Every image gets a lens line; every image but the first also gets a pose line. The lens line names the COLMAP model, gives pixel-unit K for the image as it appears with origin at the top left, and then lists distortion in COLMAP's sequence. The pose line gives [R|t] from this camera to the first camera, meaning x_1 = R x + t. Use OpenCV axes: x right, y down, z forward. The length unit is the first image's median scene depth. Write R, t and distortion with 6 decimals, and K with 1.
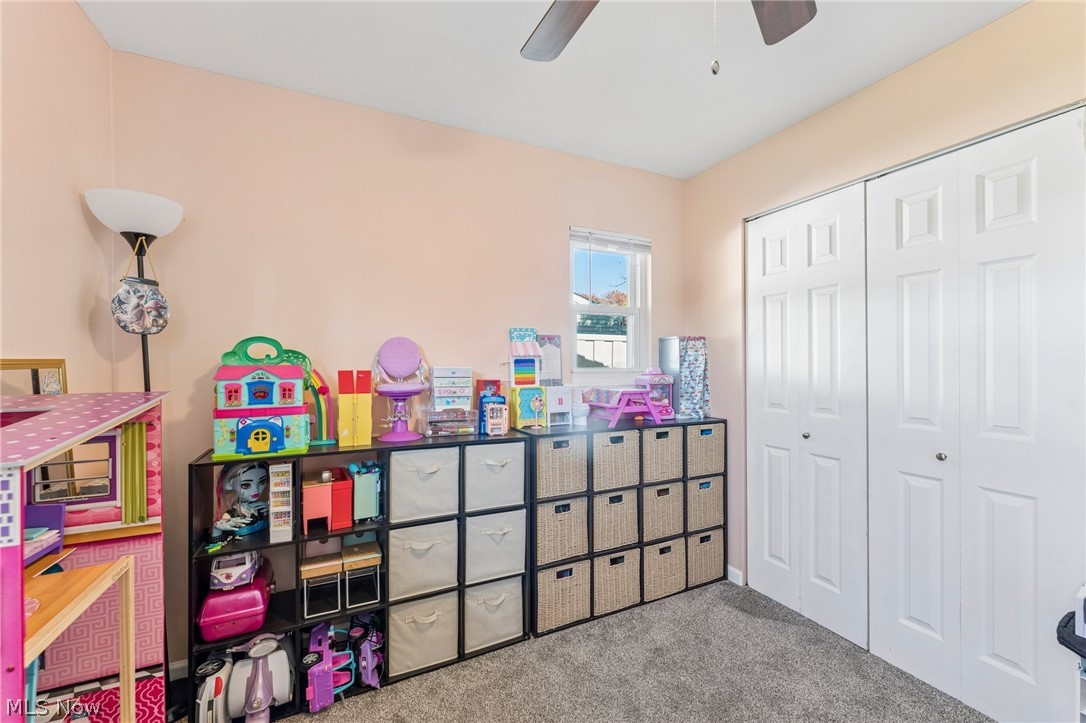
lens RADIAL K [[428.6, 0, 541.1], [0, 428.6, 364.1], [0, 0, 1]] dist [-0.000938, -0.000110]
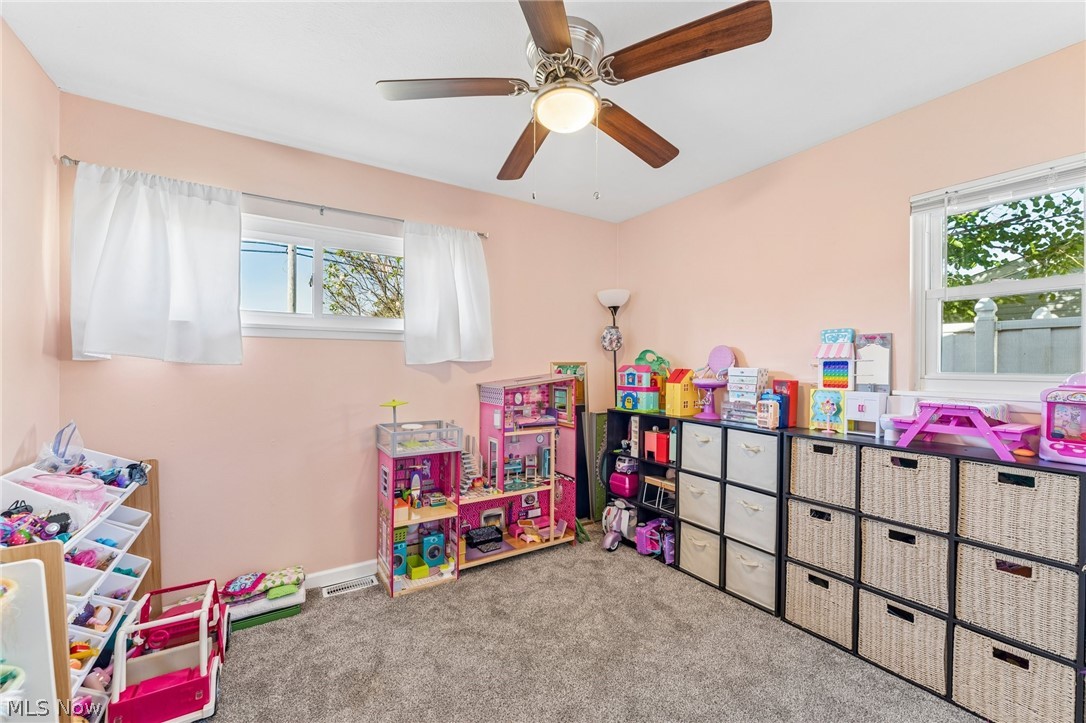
lens RADIAL K [[428.6, 0, 541.1], [0, 428.6, 364.1], [0, 0, 1]] dist [-0.000938, -0.000110]
pose [[0.135979, 0.003829, -0.990704, 1.048381], [-0.008461, 0.999961, 0.002704, -0.003004], [0.990676, 0.008015, 0.136006, 0.269084]]
